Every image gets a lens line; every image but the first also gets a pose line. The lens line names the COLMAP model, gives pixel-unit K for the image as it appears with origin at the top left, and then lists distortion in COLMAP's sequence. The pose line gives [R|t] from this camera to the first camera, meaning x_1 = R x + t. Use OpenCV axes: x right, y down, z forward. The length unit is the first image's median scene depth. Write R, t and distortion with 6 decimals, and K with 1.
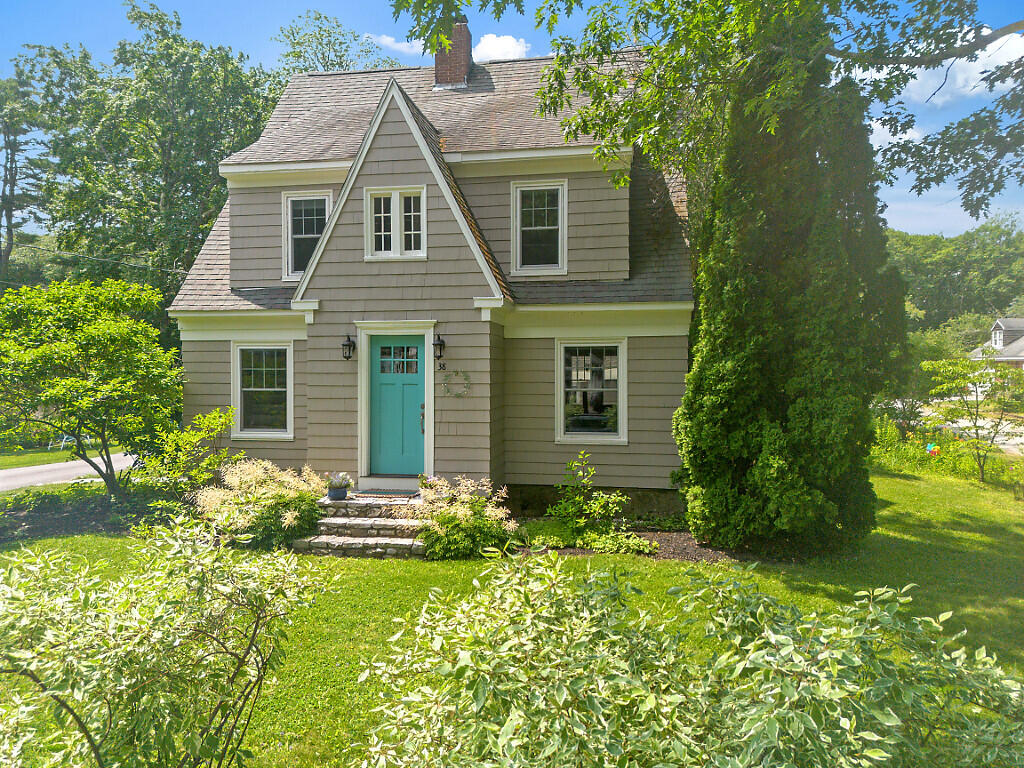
lens RADIAL K [[732.6, 0, 508.6], [0, 732.6, 380.4], [0, 0, 1]] dist [0.078975, -0.061958]
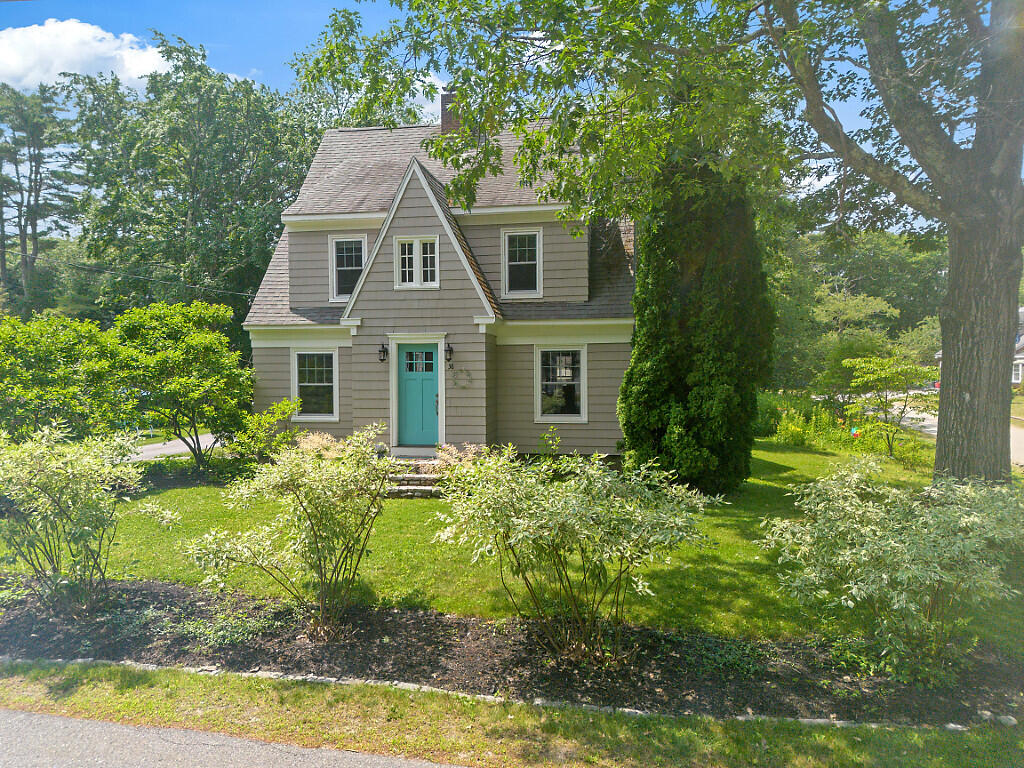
lens RADIAL K [[732.6, 0, 511.6], [0, 732.6, 389.4], [0, 0, 1]] dist [0.078975, -0.061958]
pose [[0.999971, -0.005419, 0.005313, 0.014515], [0.005337, 0.999870, 0.015206, 0.003541], [-0.005395, -0.015177, 0.999870, -0.354645]]
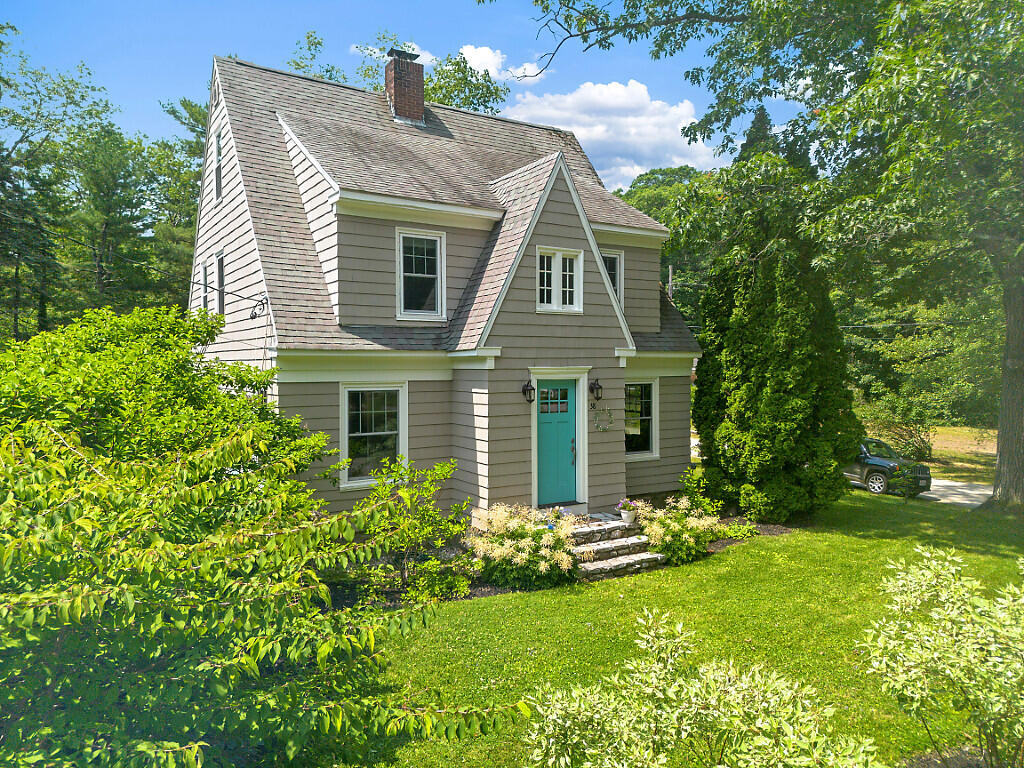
lens RADIAL K [[732.6, 0, 519.1], [0, 732.6, 383.7], [0, 0, 1]] dist [0.078975, -0.061958]
pose [[0.737019, -0.018773, 0.675611, -0.904049], [0.011728, 0.999819, 0.014988, -0.068960], [-0.675770, -0.003123, 0.737106, 0.202520]]
